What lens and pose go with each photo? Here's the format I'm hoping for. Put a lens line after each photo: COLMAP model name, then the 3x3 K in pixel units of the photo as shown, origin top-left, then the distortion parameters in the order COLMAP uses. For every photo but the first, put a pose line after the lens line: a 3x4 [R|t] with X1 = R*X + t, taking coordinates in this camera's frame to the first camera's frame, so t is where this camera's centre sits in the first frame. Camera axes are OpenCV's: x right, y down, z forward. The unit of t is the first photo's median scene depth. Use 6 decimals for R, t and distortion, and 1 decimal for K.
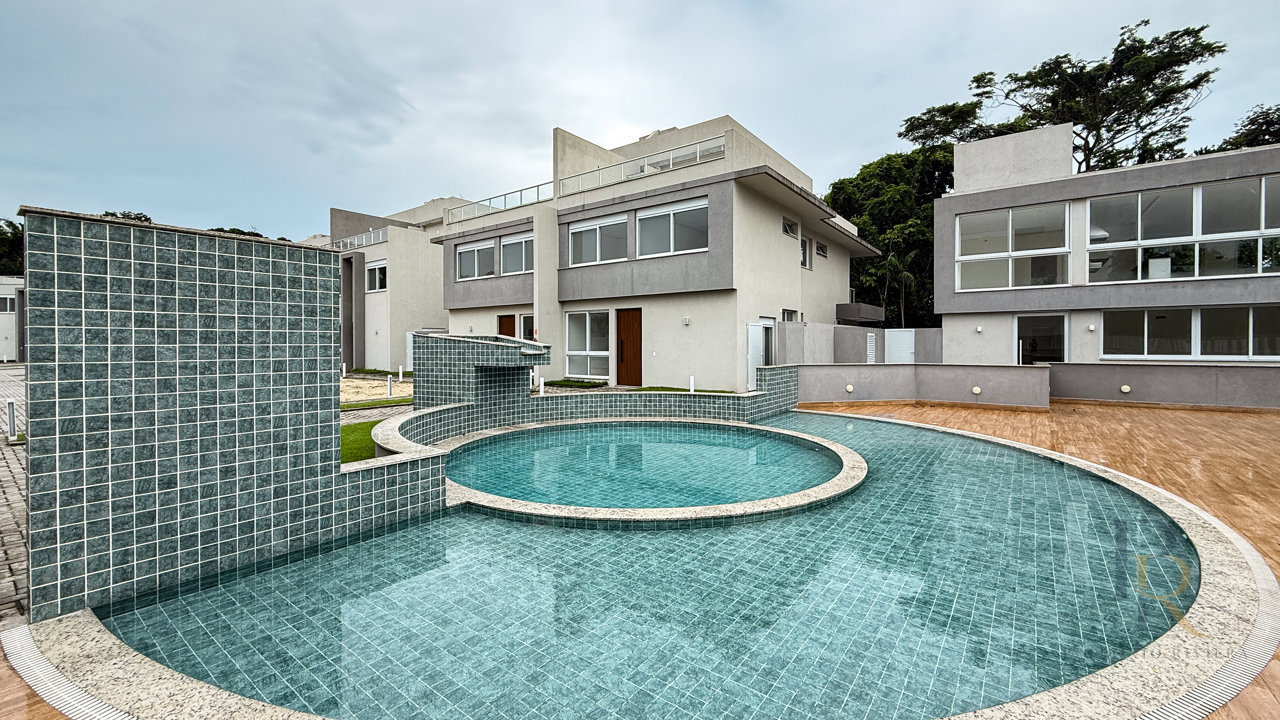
lens RADIAL K [[511.6, 0, 639.8], [0, 511.6, 351.7], [0, 0, 1]] dist [0.002734, 0.000637]
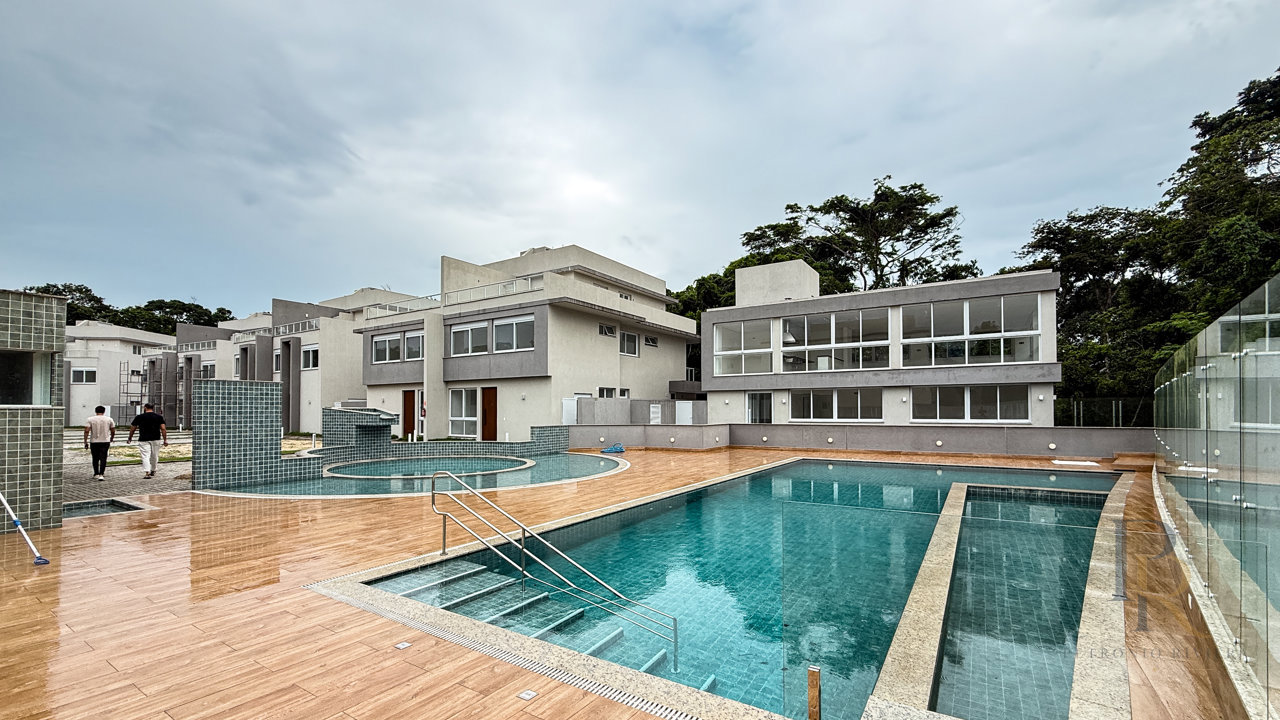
lens RADIAL K [[540.9, 0, 636.2], [0, 540.9, 410.4], [0, 0, 1]] dist [0.003310, 0.001267]
pose [[0.998451, -0.001932, 0.055604, 0.300108], [0.002739, 0.999892, -0.014453, 0.002793], [-0.055570, 0.014583, 0.998348, -0.522914]]
